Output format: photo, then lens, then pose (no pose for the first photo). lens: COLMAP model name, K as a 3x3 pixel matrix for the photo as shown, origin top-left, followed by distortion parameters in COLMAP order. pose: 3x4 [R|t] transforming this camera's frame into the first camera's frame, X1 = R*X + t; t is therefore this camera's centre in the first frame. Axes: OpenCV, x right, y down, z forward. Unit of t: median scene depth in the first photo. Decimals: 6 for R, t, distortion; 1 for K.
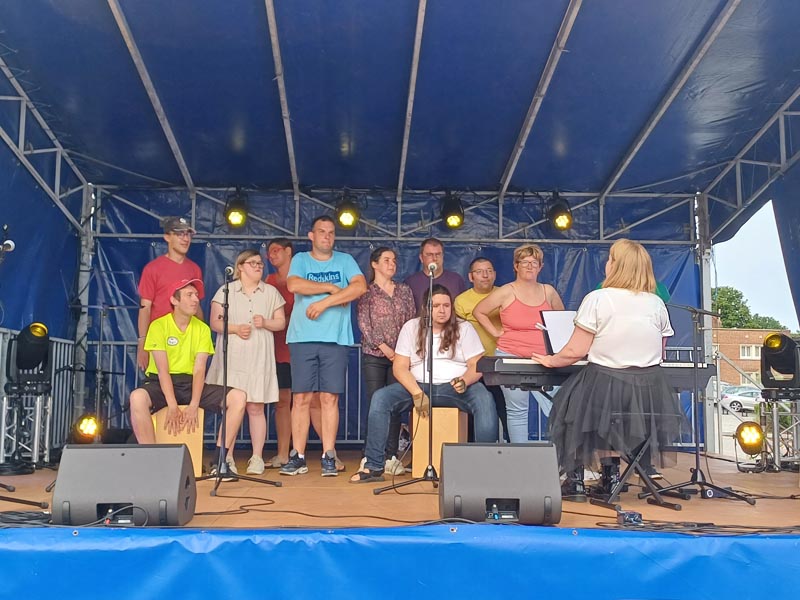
lens RADIAL K [[1064.1, 0, 413.9], [0, 1064.1, 276.7], [0, 0, 1]] dist [0.120753, -0.051971]
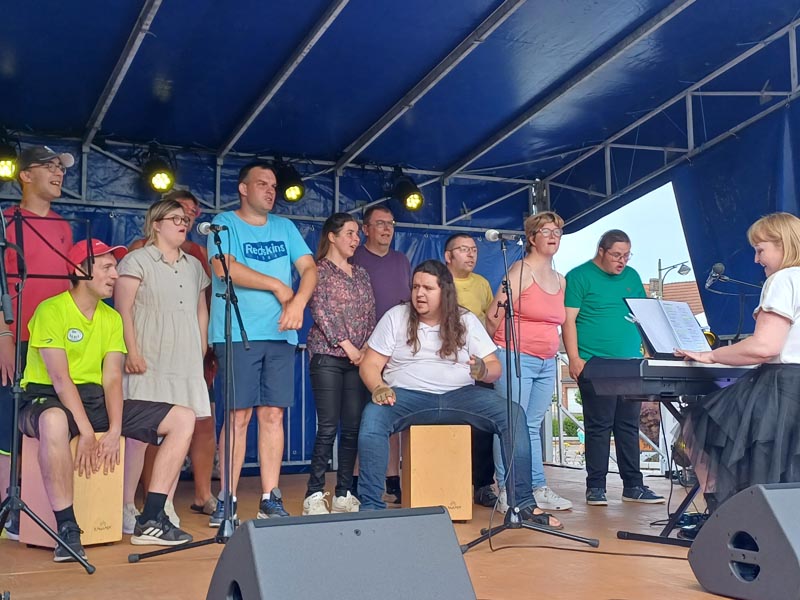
lens RADIAL K [[1064.1, 0, 413.9], [0, 1064.1, 276.7], [0, 0, 1]] dist [0.120753, -0.051971]
pose [[0.917275, 0.029271, 0.397178, -0.199629], [-0.027546, 0.999570, -0.010048, 0.017438], [-0.397301, -0.001724, 0.917687, 0.211825]]
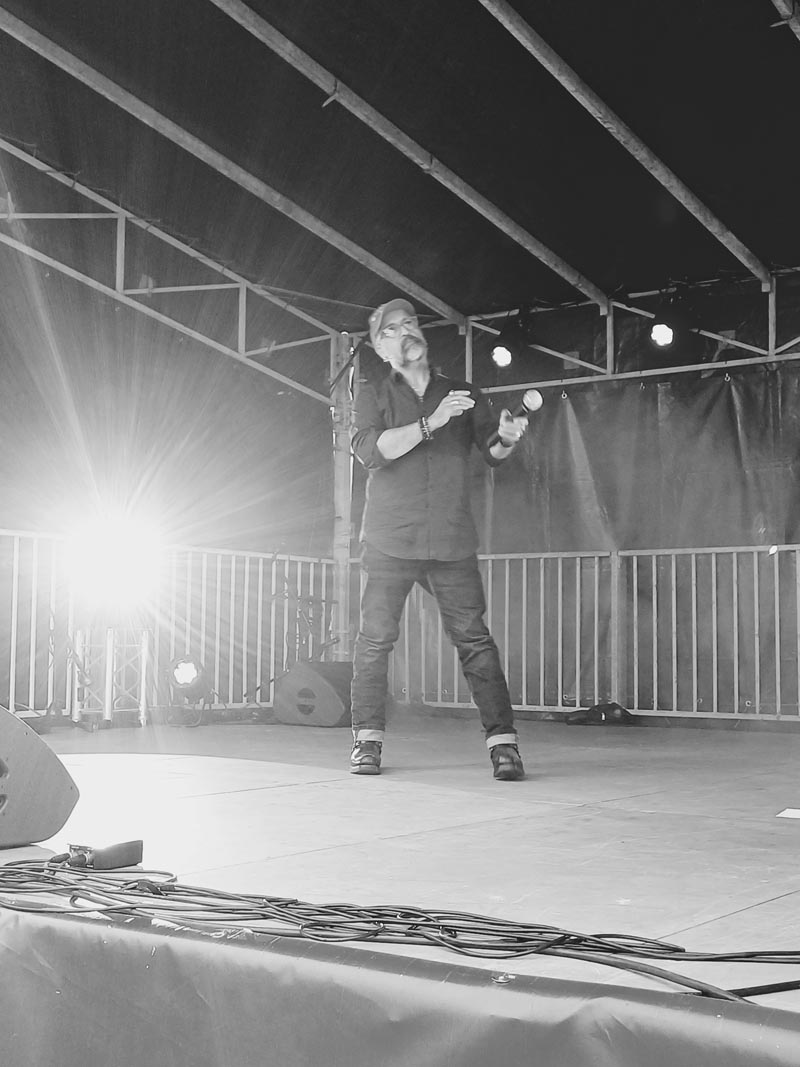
lens RADIAL K [[1466.6, 0, 435.6], [0, 1466.6, 546.0], [0, 0, 1]] dist [0.118559, -0.130716]
pose [[0.791317, -0.042095, -0.609955, 0.322652], [0.057301, 0.998342, 0.005441, 0.049641], [0.608715, -0.039257, 0.792417, 0.276967]]
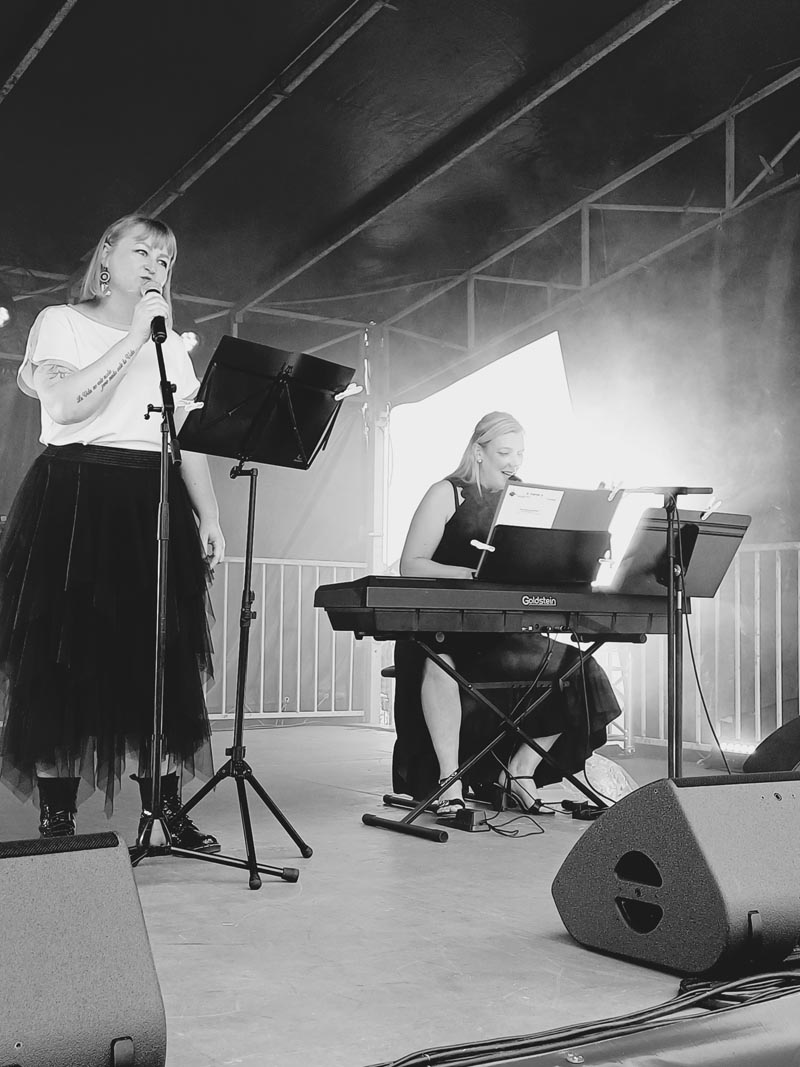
lens RADIAL K [[1419.2, 0, 433.2], [0, 1419.2, 545.8], [0, 0, 1]] dist [0.120753, -0.051971]
pose [[0.845944, 0.033414, 0.532223, -0.157991], [-0.062229, 0.997402, 0.036292, 0.022345], [-0.529628, -0.063820, 0.845826, 0.263247]]
